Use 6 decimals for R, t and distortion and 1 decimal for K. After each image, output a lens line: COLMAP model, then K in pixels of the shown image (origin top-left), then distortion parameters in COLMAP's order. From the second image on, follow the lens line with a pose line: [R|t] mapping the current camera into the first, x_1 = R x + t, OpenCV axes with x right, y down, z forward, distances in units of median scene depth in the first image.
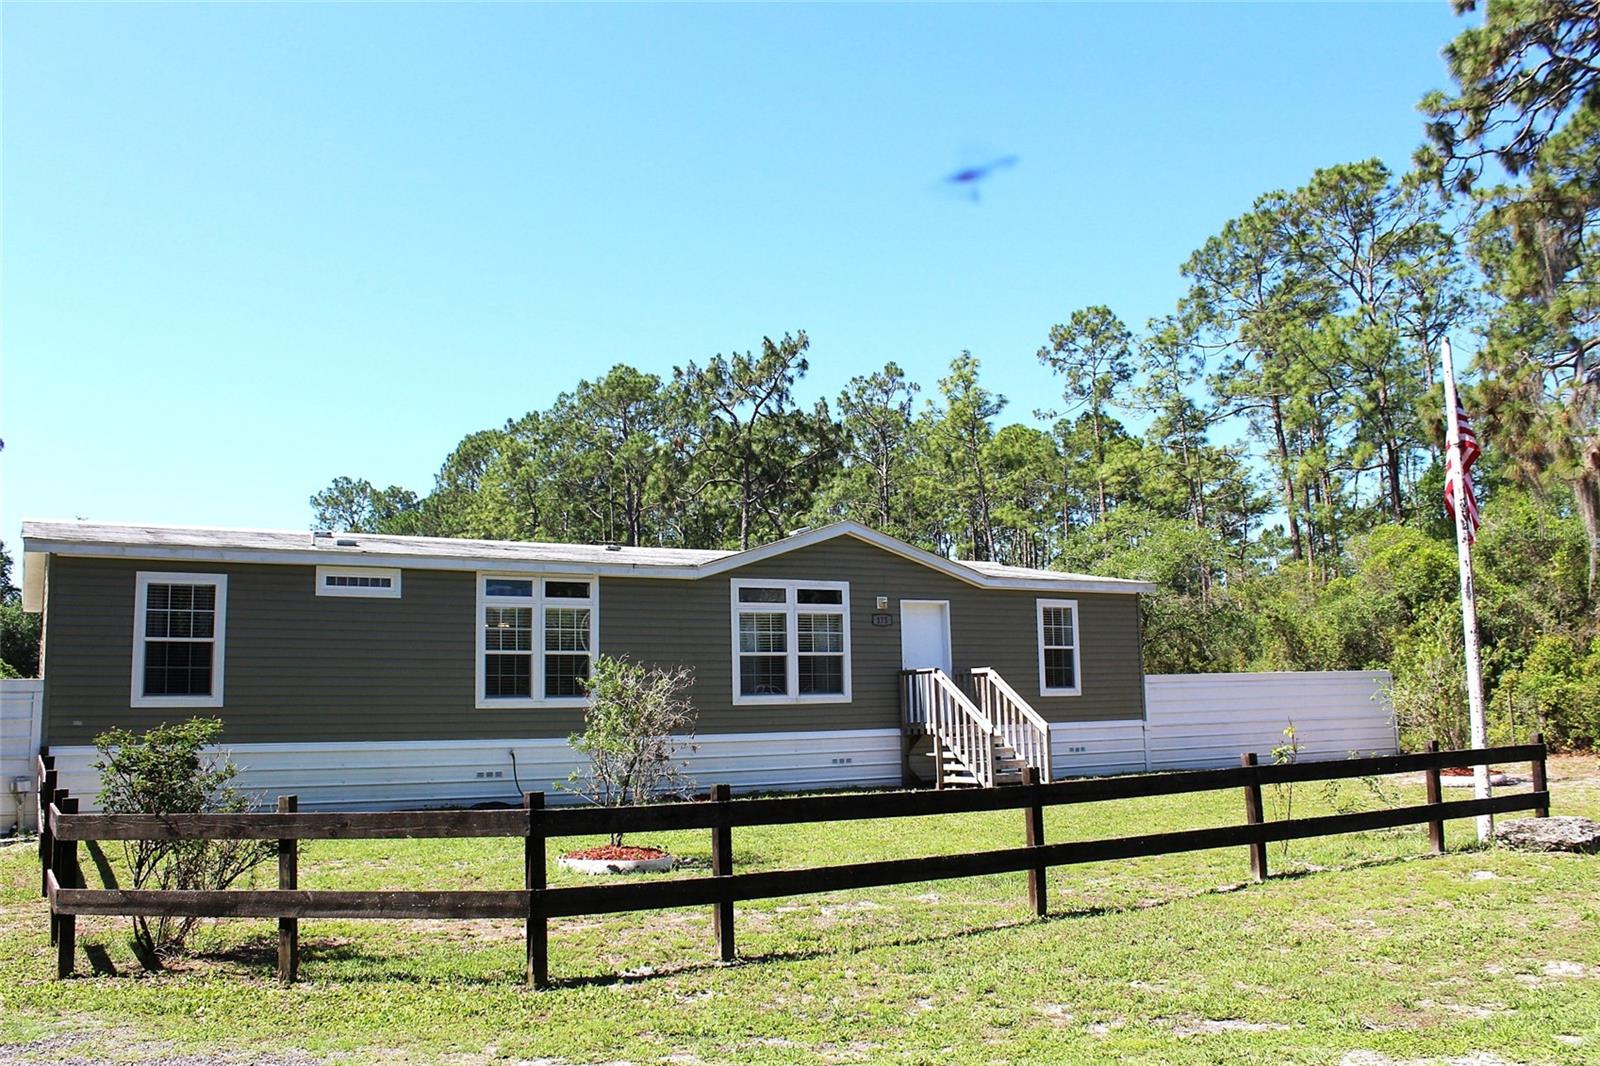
lens RADIAL K [[1320.9, 0, 785.5], [0, 1320.9, 545.3], [0, 0, 1]] dist [-0.123371, 0.062370]
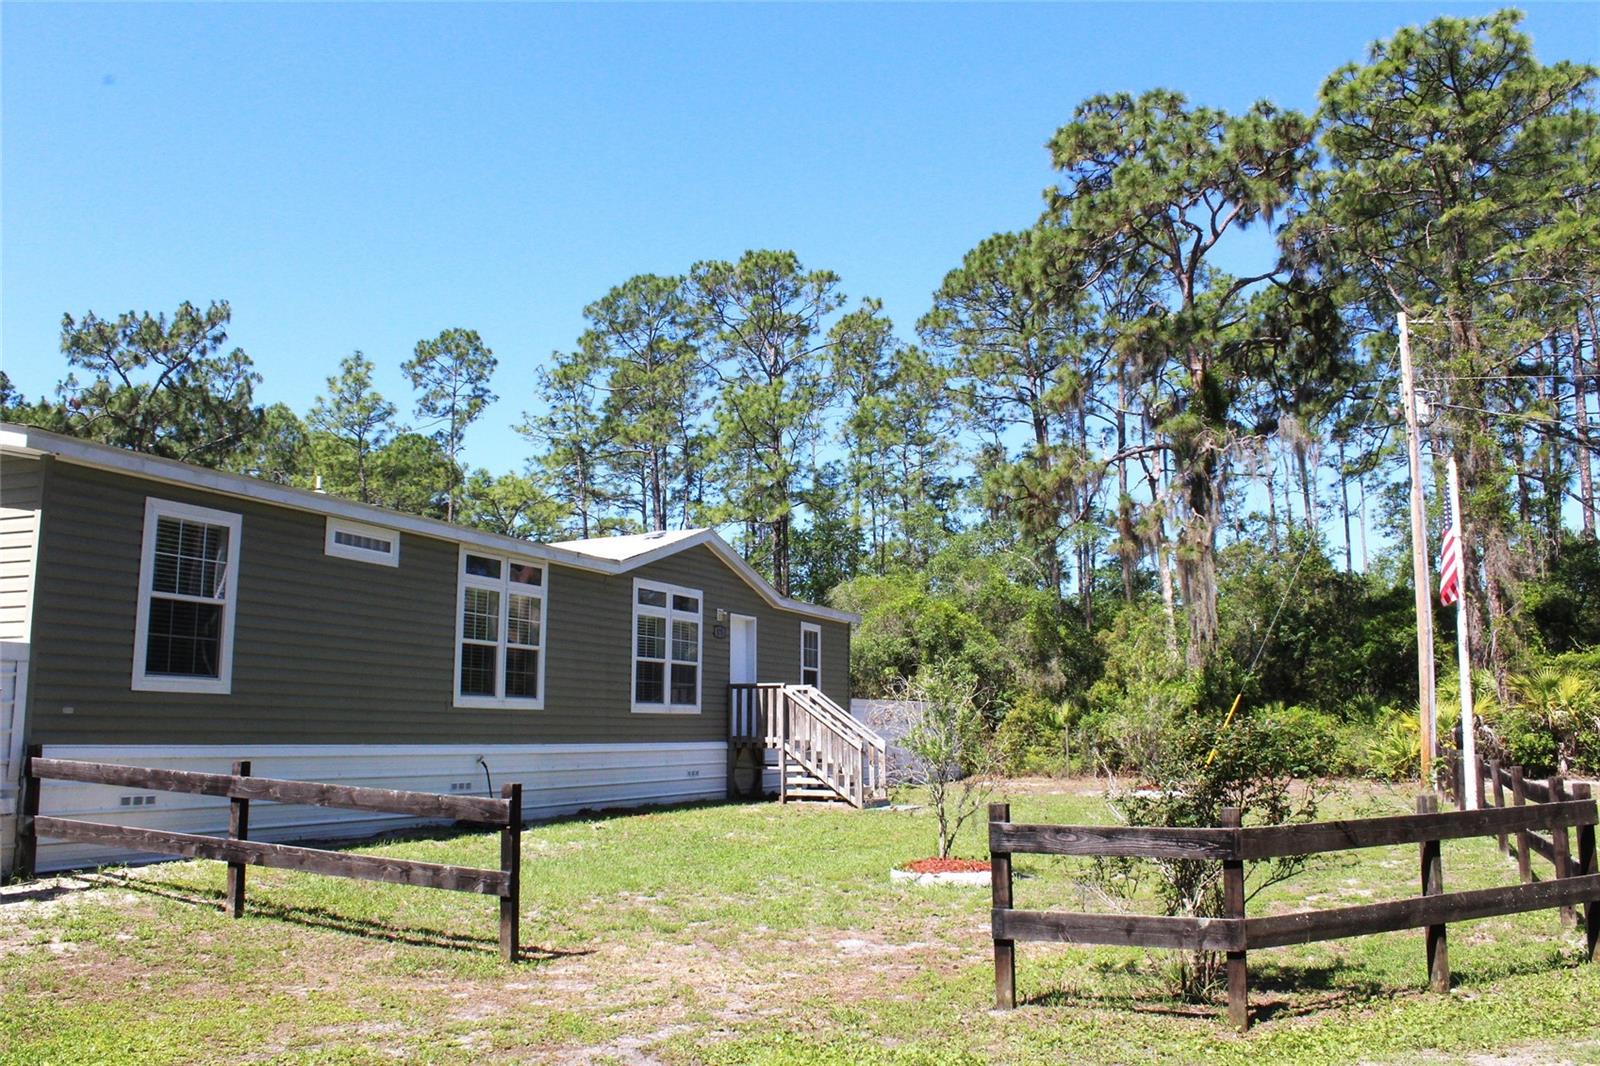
lens RADIAL K [[1320.9, 0, 767.0], [0, 1320.9, 513.4], [0, 0, 1]] dist [-0.123371, 0.062370]
pose [[0.808661, 0.117144, 0.576494, -0.501506], [-0.090989, 0.993087, -0.074163, 0.040092], [-0.581196, 0.007518, 0.813729, 0.179189]]
